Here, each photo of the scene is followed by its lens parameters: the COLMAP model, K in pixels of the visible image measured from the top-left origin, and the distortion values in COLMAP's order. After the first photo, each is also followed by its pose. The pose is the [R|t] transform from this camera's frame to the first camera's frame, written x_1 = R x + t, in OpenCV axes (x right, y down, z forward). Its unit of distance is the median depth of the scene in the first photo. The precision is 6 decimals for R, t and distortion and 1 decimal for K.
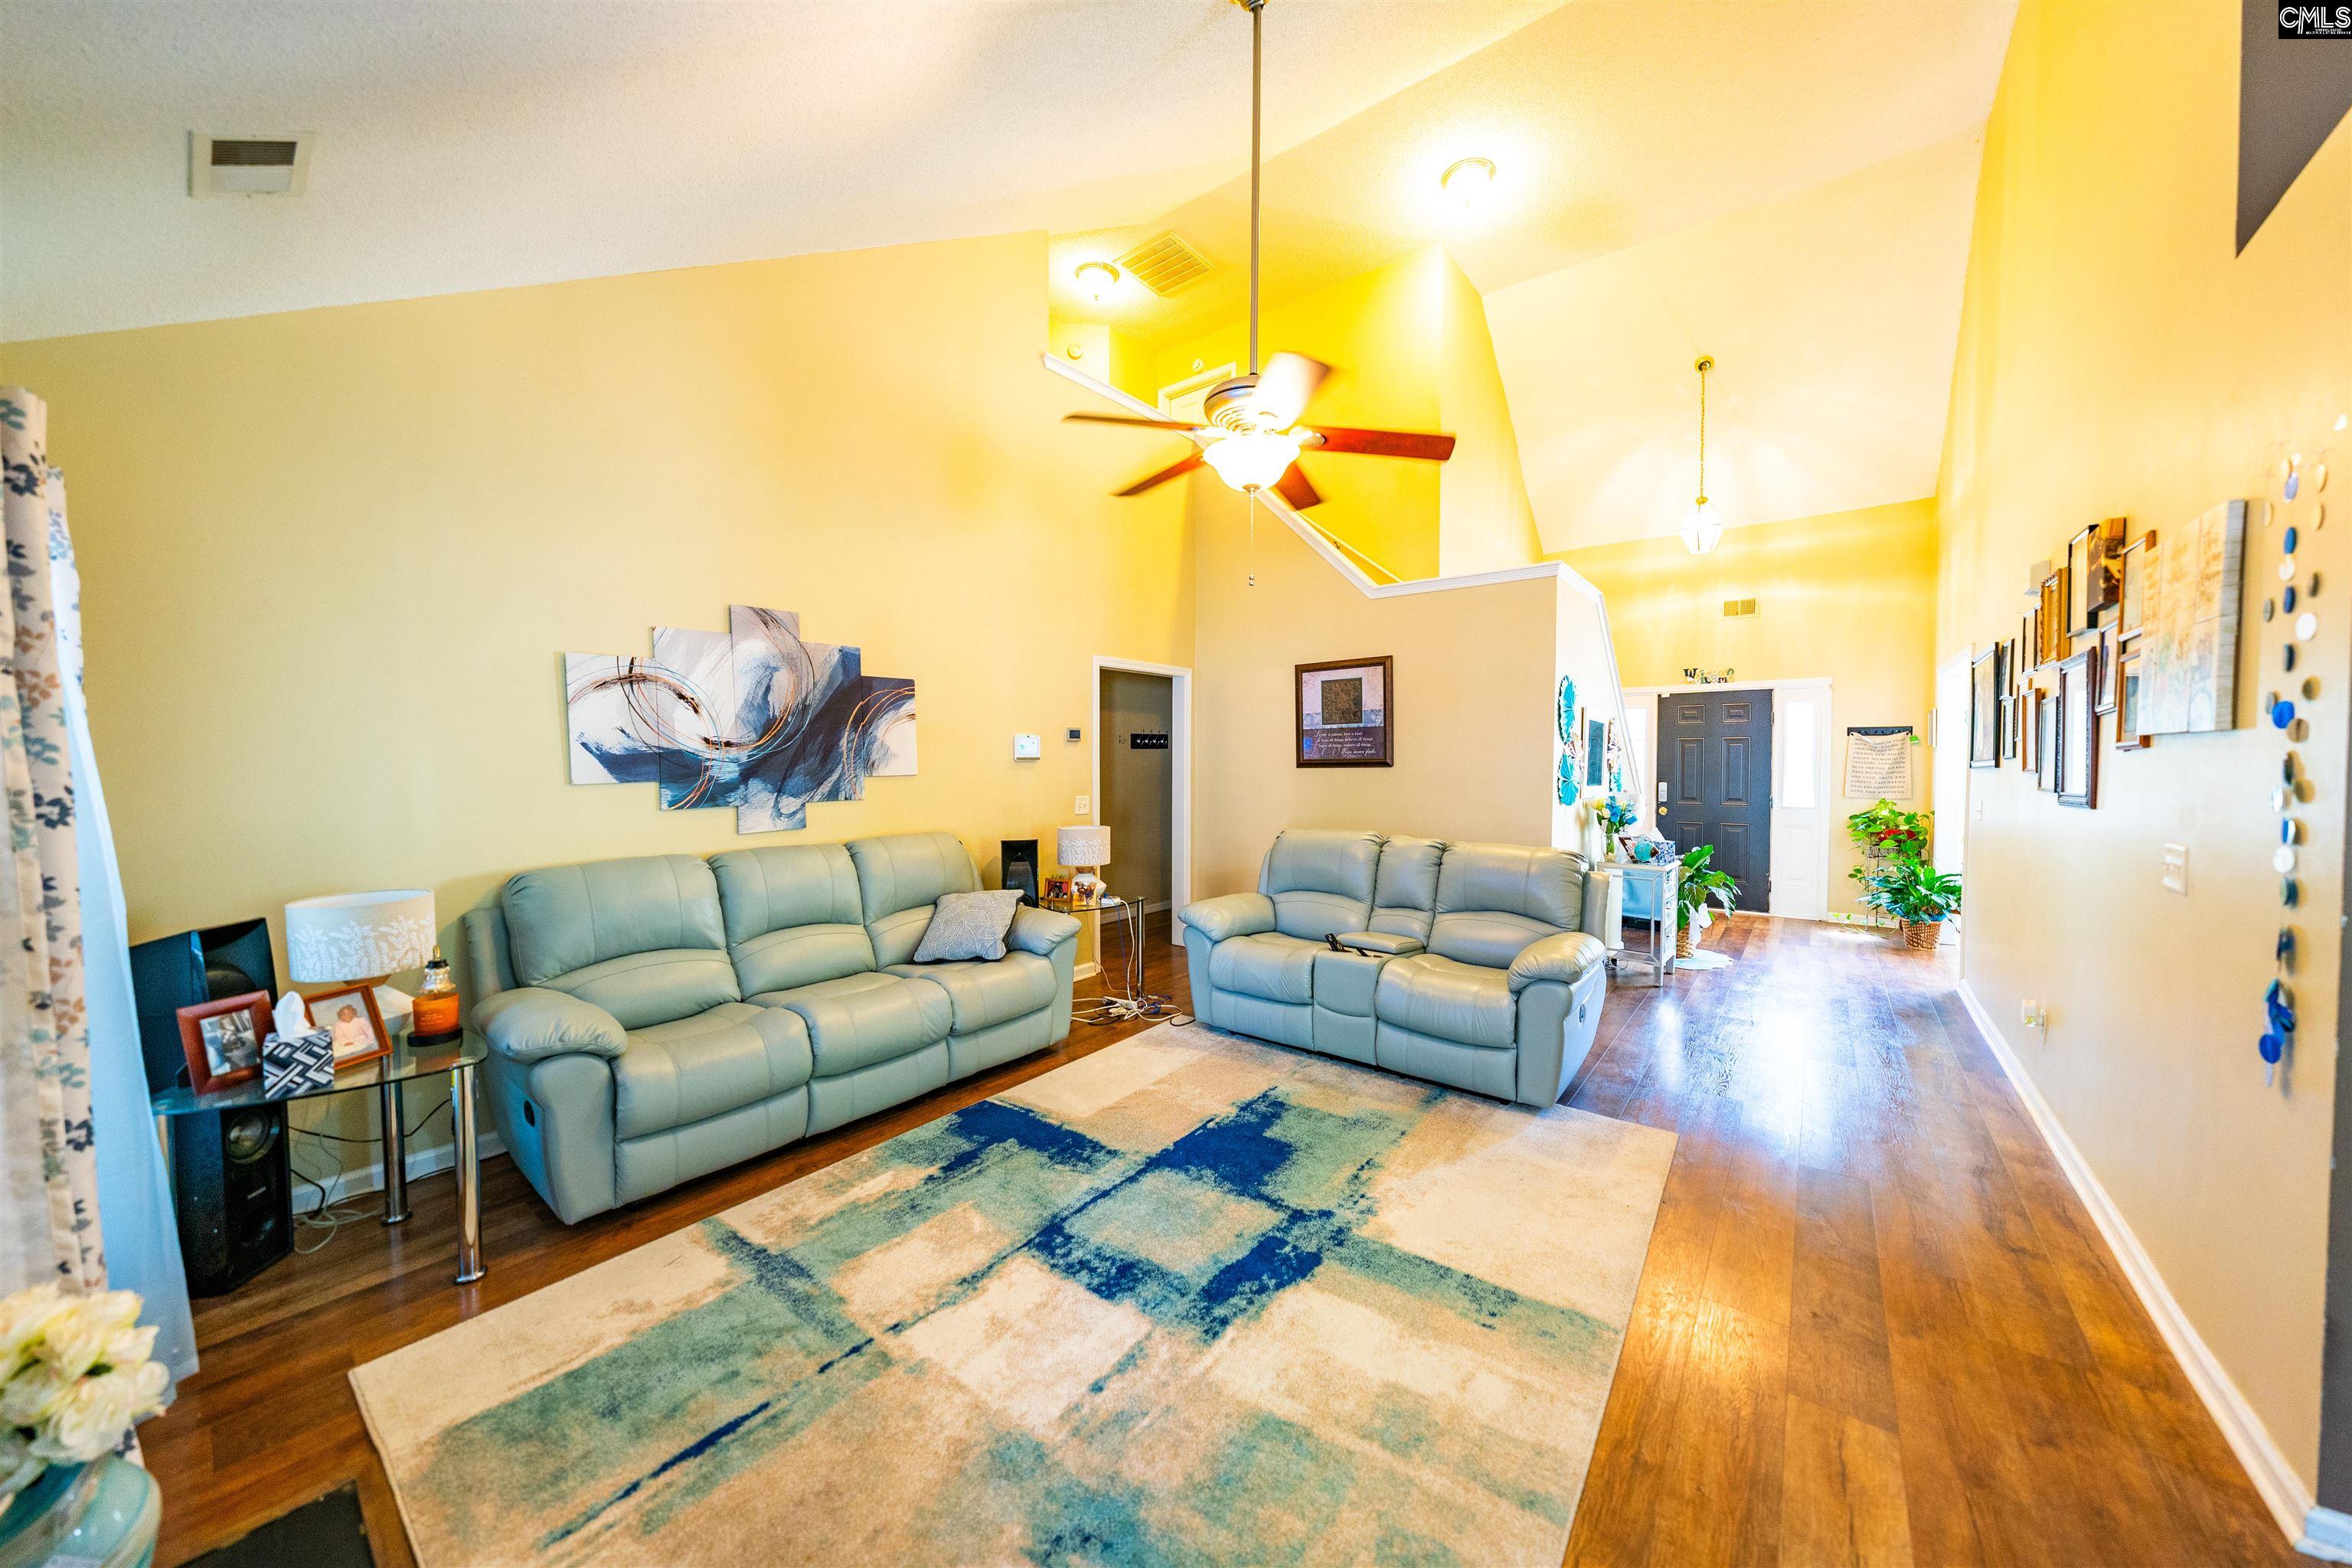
lens RADIAL K [[804.7, 0, 1185.8], [0, 804.7, 784.9], [0, 0, 1]] dist [-0.002661, -0.000082]
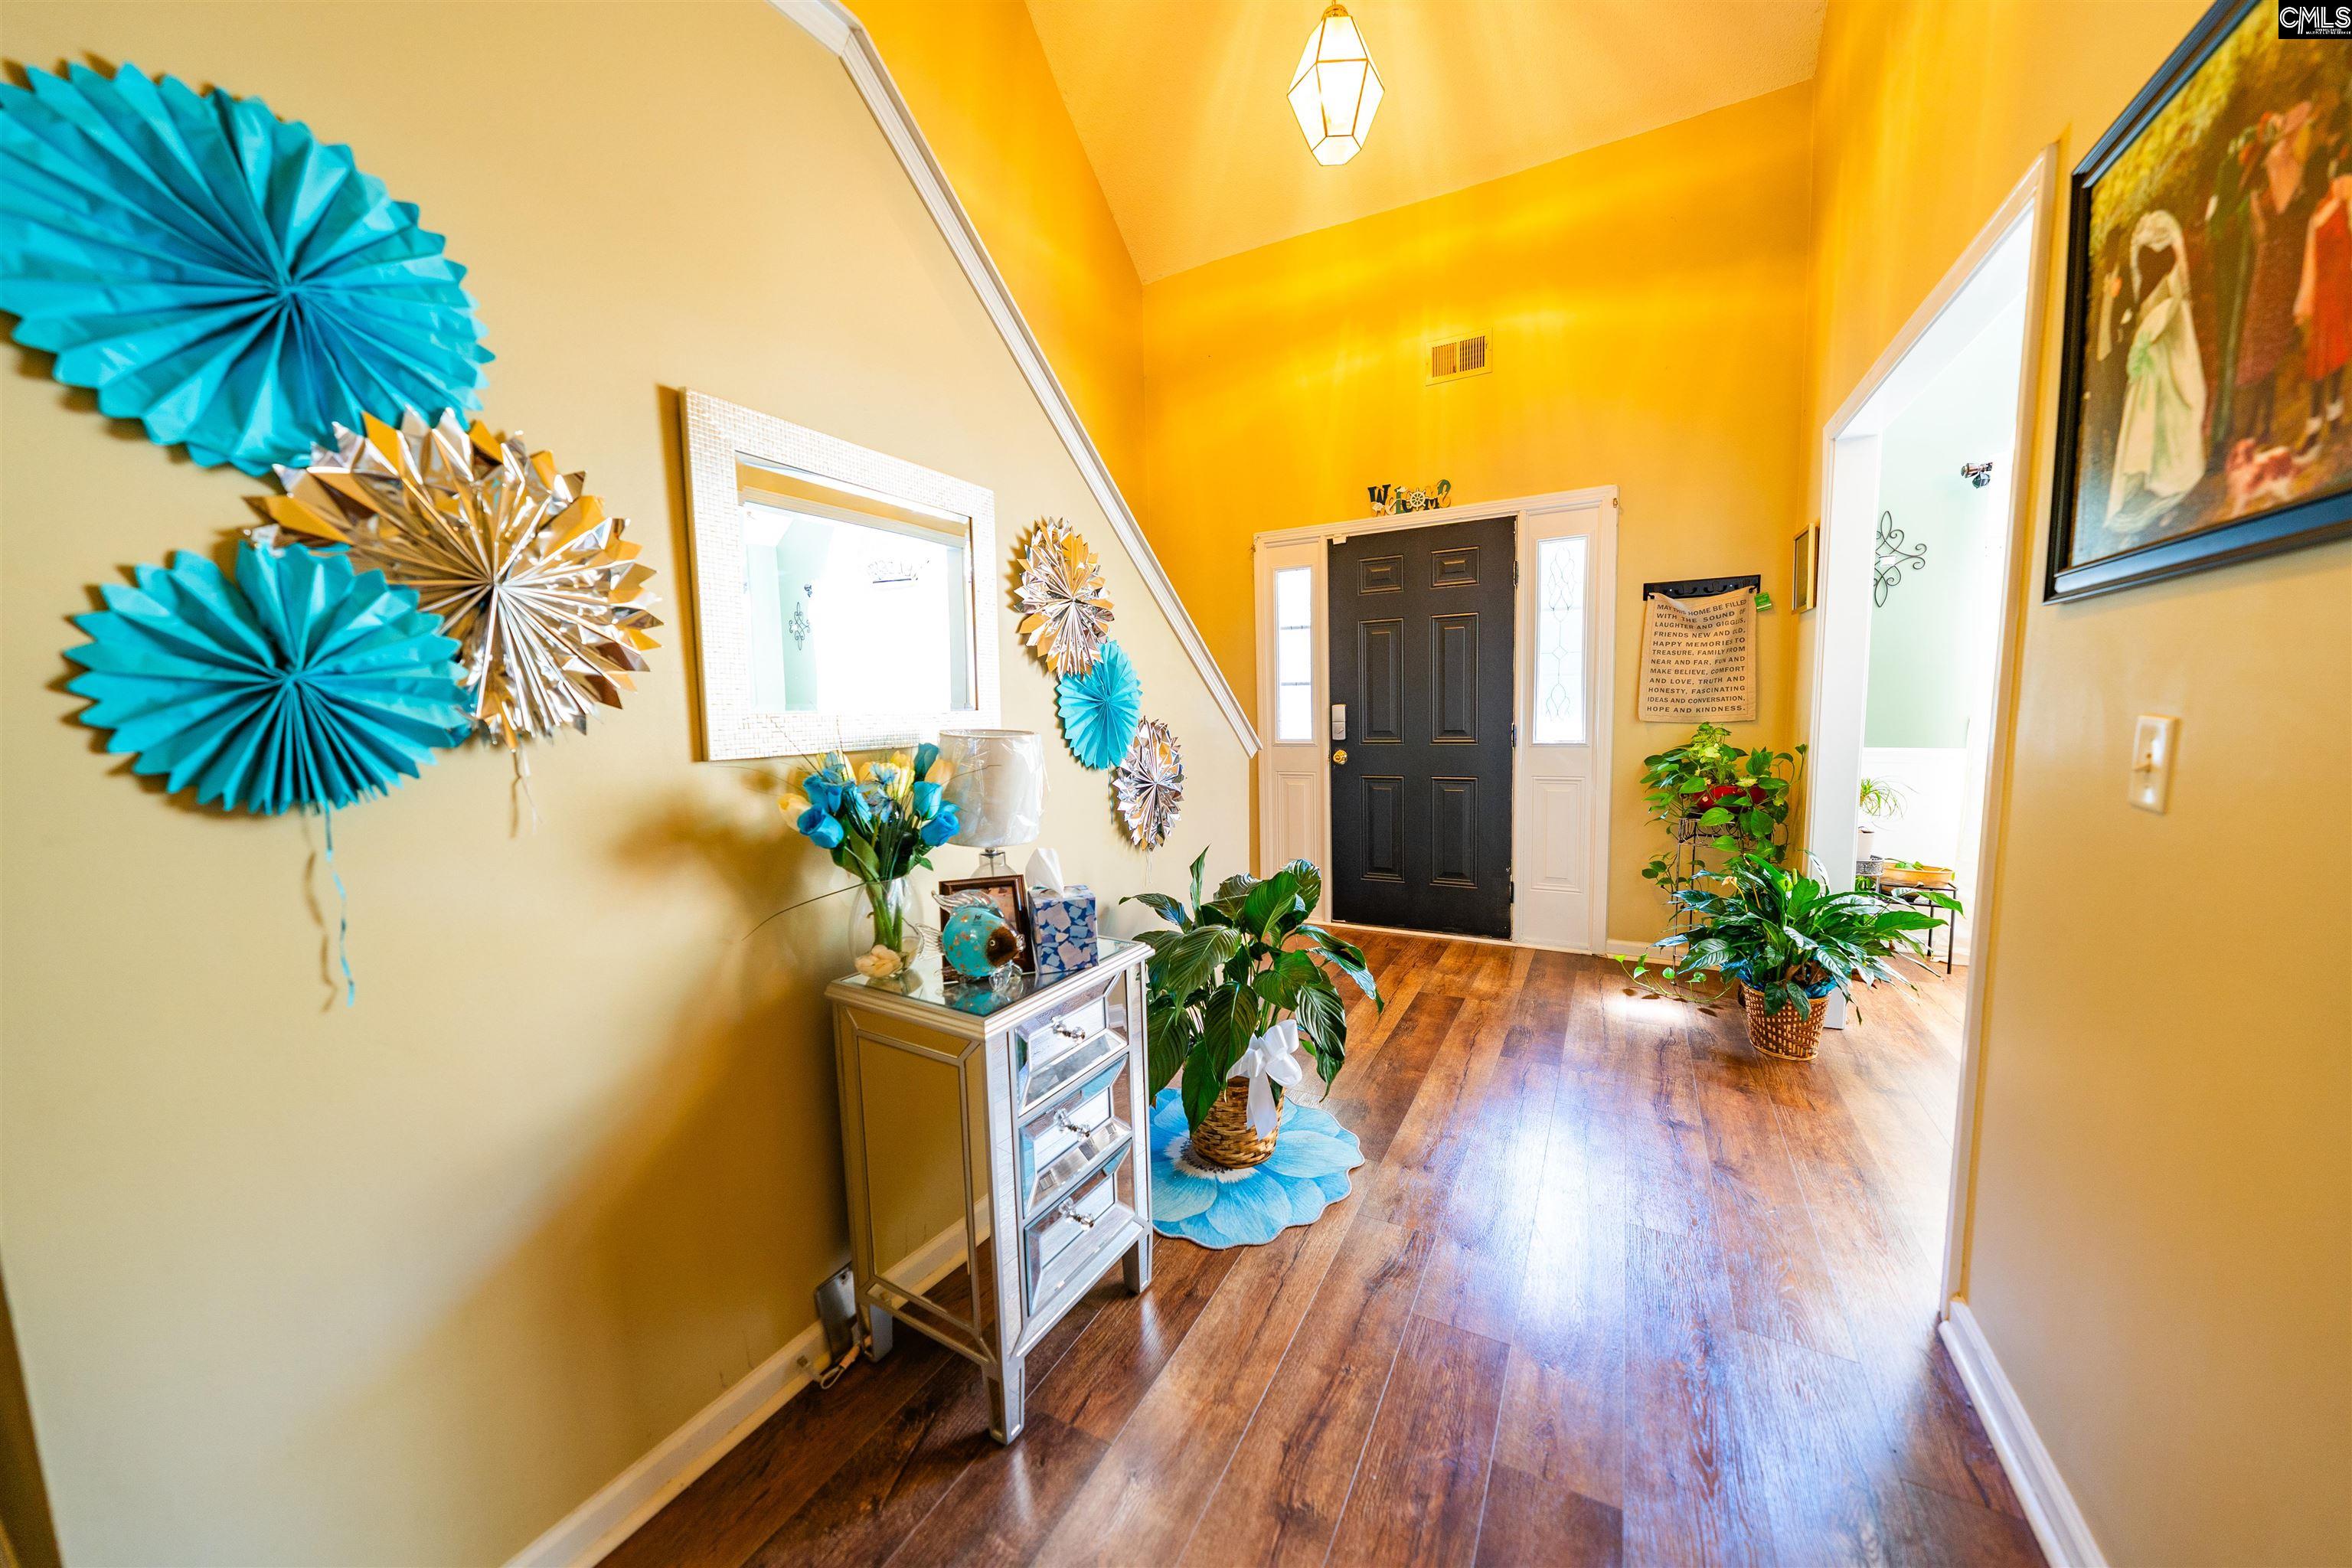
lens RADIAL K [[804.7, 0, 1185.8], [0, 804.7, 784.9], [0, 0, 1]] dist [-0.002661, -0.000082]
pose [[0.985537, -0.042646, 0.164009, 0.891135], [0.030919, 0.996823, 0.073407, 0.017555], [-0.166619, -0.067275, 0.983724, 1.069504]]
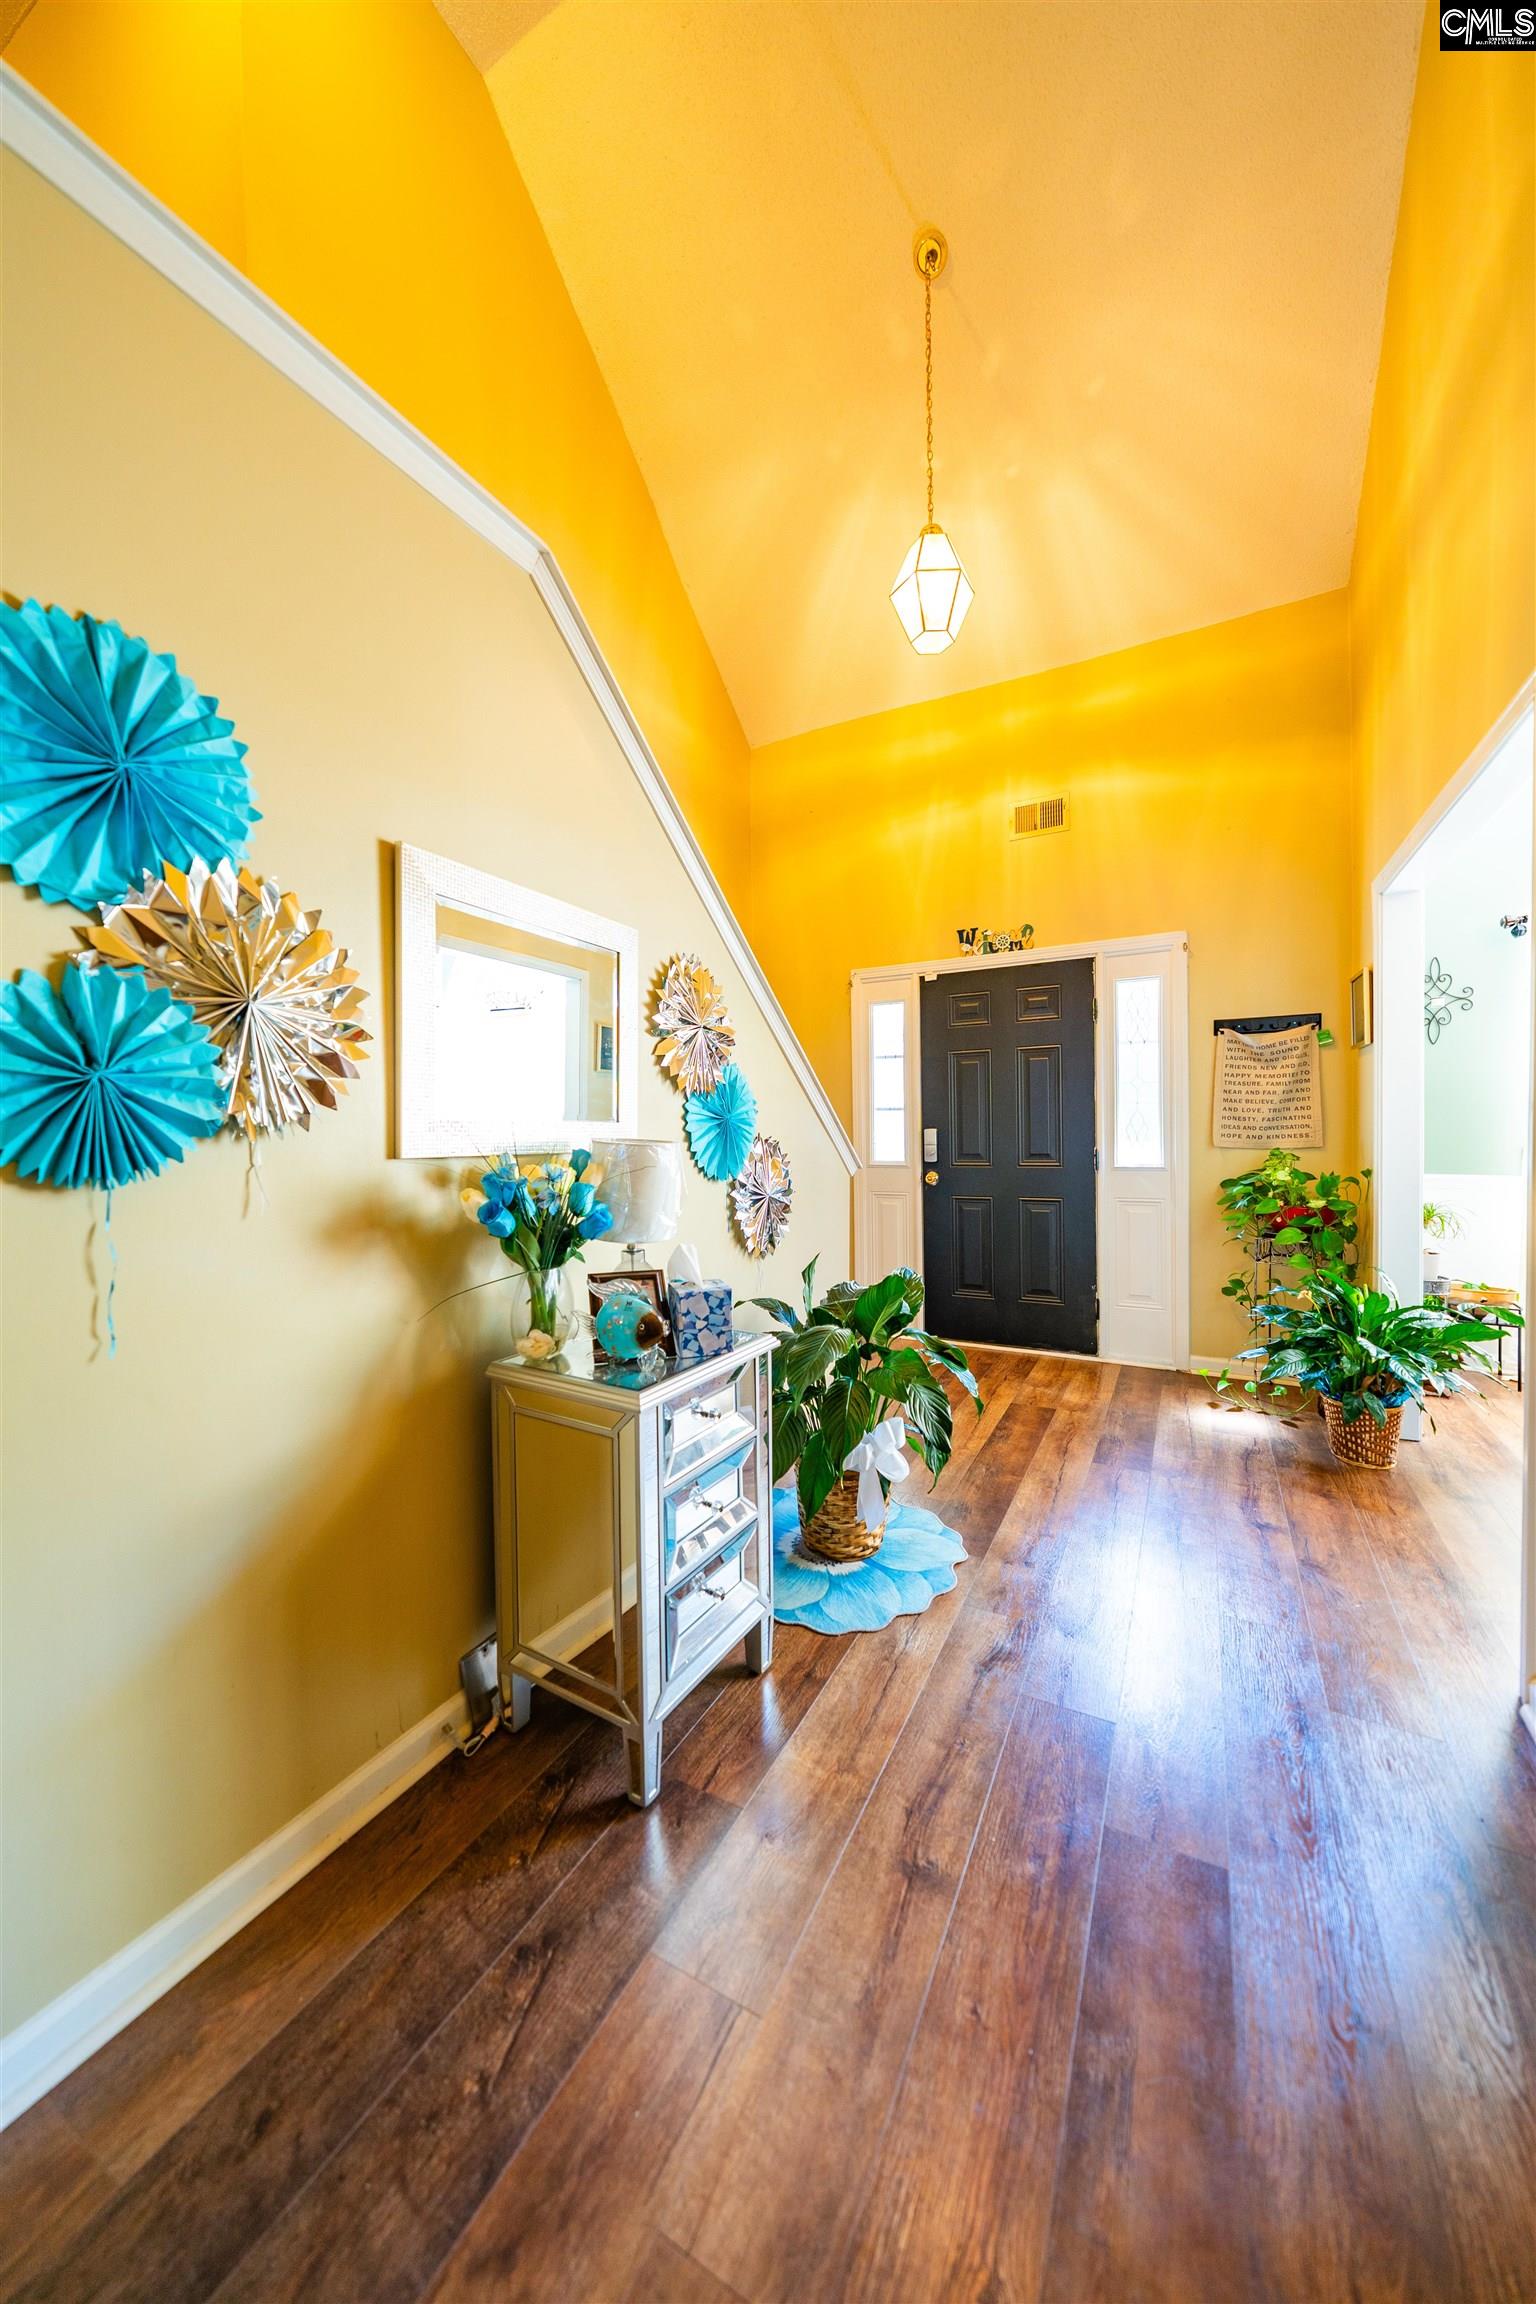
lens RADIAL K [[788.3, 0, 769.4], [0, 788.3, 1146.2], [0, 0, 1]] dist [-0.002661, -0.000082]
pose [[0.985713, -0.016210, 0.167650, 0.856749], [0.018123, 0.999787, -0.009888, 0.028315], [-0.167454, 0.012785, 0.985797, 1.032228]]
